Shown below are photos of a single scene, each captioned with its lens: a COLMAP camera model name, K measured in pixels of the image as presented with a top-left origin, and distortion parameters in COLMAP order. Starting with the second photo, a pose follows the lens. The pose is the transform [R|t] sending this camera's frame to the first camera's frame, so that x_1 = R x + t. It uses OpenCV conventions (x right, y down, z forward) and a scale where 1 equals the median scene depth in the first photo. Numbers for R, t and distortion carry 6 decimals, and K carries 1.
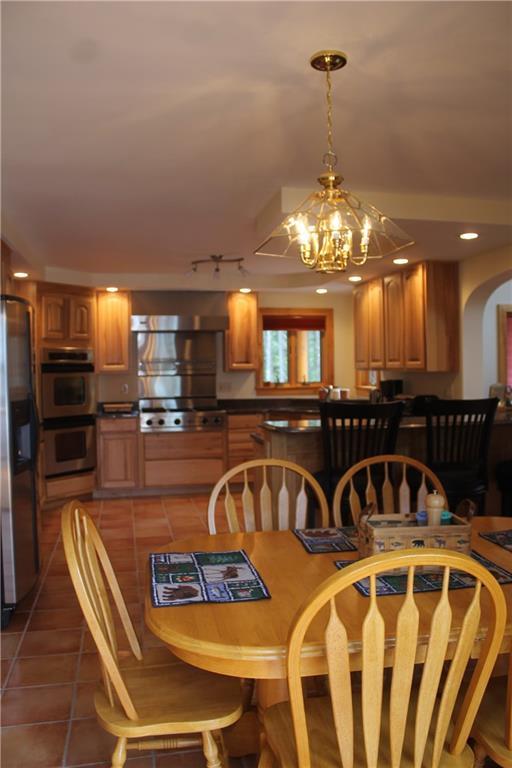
lens RADIAL K [[646.8, 0, 255.8], [0, 646.8, 381.5], [0, 0, 1]] dist [-0.076567, -0.001252]
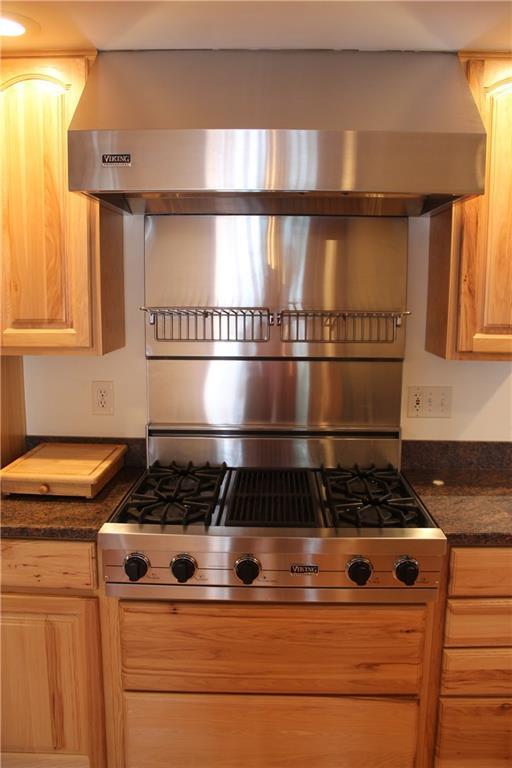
lens RADIAL K [[646.8, 0, 259.7], [0, 646.8, 384.0], [0, 0, 1]] dist [-0.076567, -0.001252]
pose [[0.973652, 0.054178, -0.221511, -0.064131], [-0.025362, 0.991068, 0.130922, -0.040132], [0.226625, -0.121854, 0.966329, 0.749729]]
